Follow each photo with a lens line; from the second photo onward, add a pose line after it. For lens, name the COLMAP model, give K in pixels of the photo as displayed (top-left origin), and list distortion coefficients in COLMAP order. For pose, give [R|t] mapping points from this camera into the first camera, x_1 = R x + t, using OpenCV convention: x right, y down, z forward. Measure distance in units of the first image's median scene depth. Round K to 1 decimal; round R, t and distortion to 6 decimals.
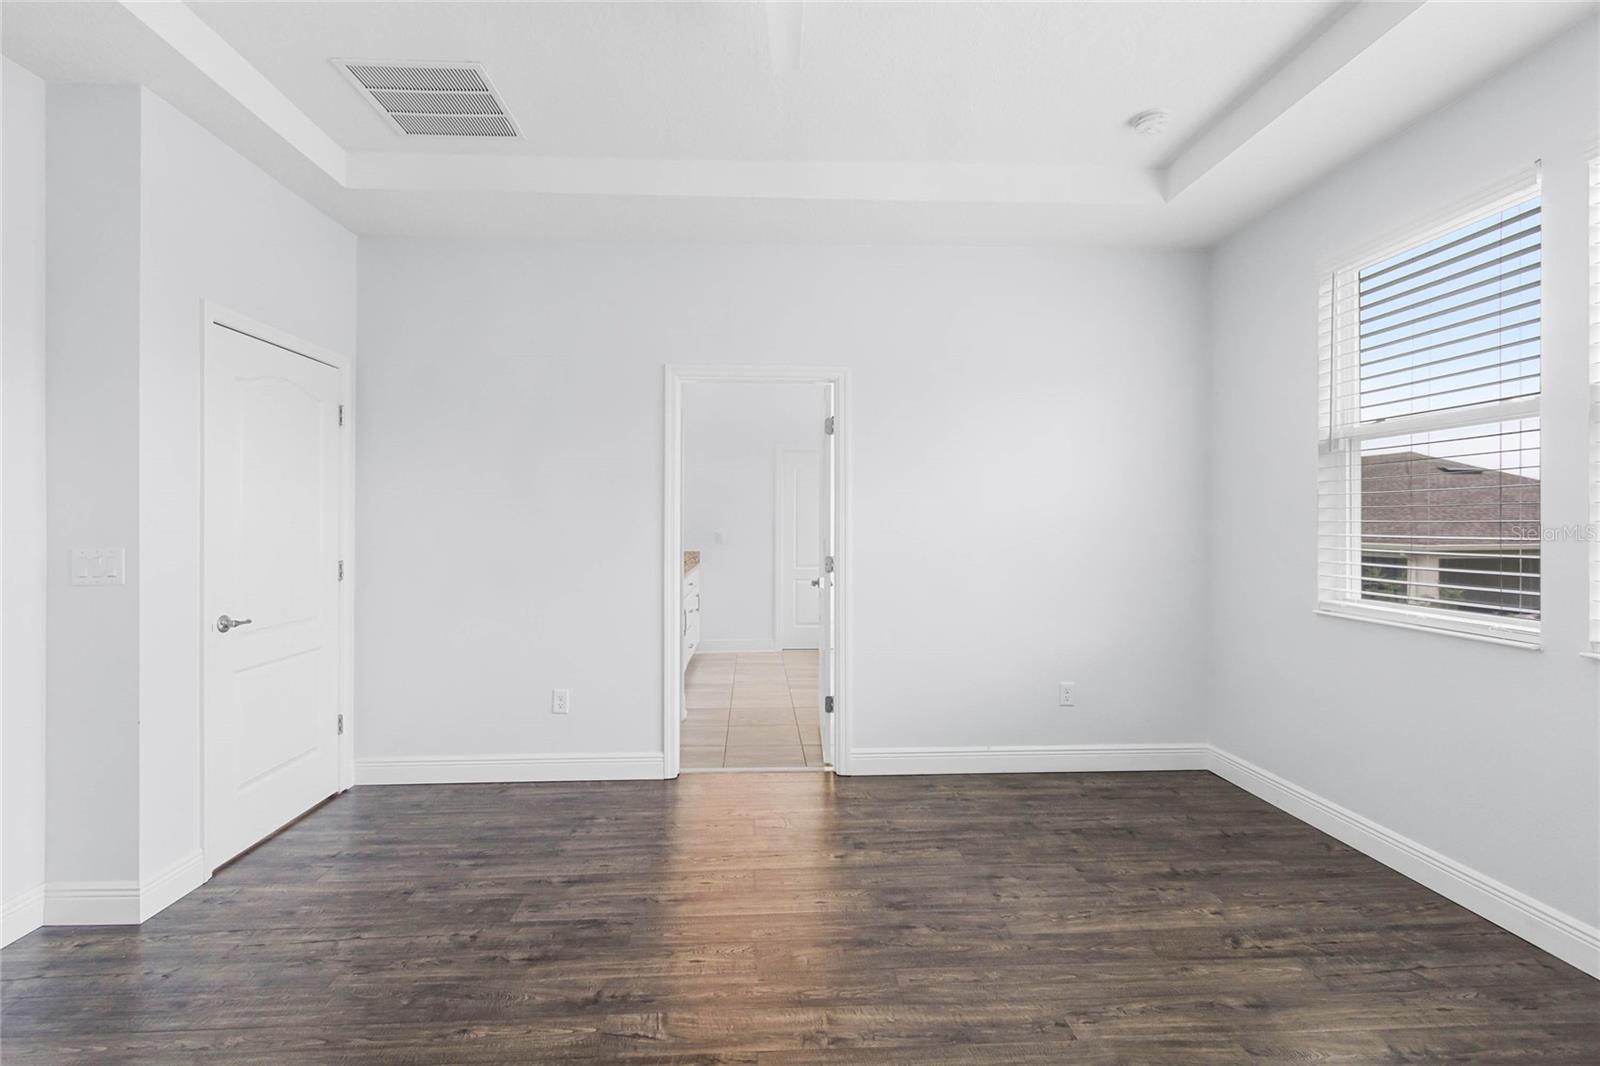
lens RADIAL K [[732.7, 0, 791.9], [0, 732.7, 522.6], [0, 0, 1]] dist [-0.000931, 0.000411]
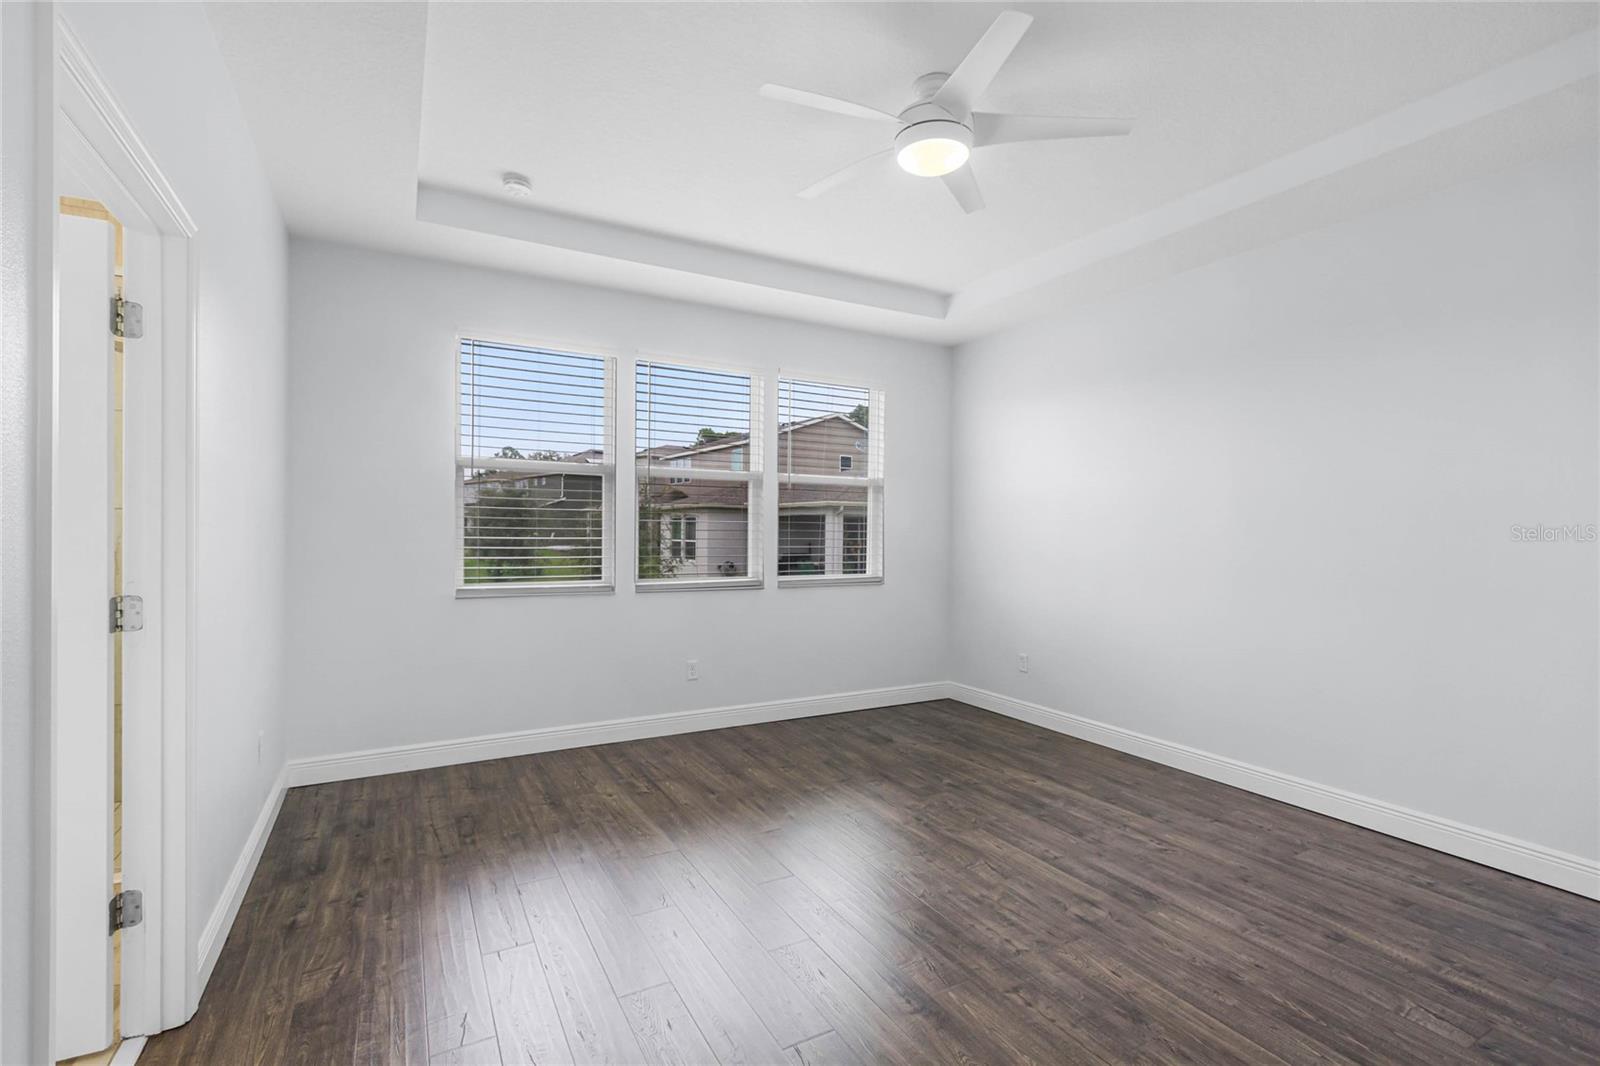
lens RADIAL K [[732.7, 0, 791.9], [0, 732.7, 522.6], [0, 0, 1]] dist [-0.000931, 0.000411]
pose [[-0.435040, 0.004746, 0.900398, -0.867329], [-0.008058, 0.999926, -0.009164, -0.003613], [-0.900375, -0.011242, -0.434970, 1.262788]]
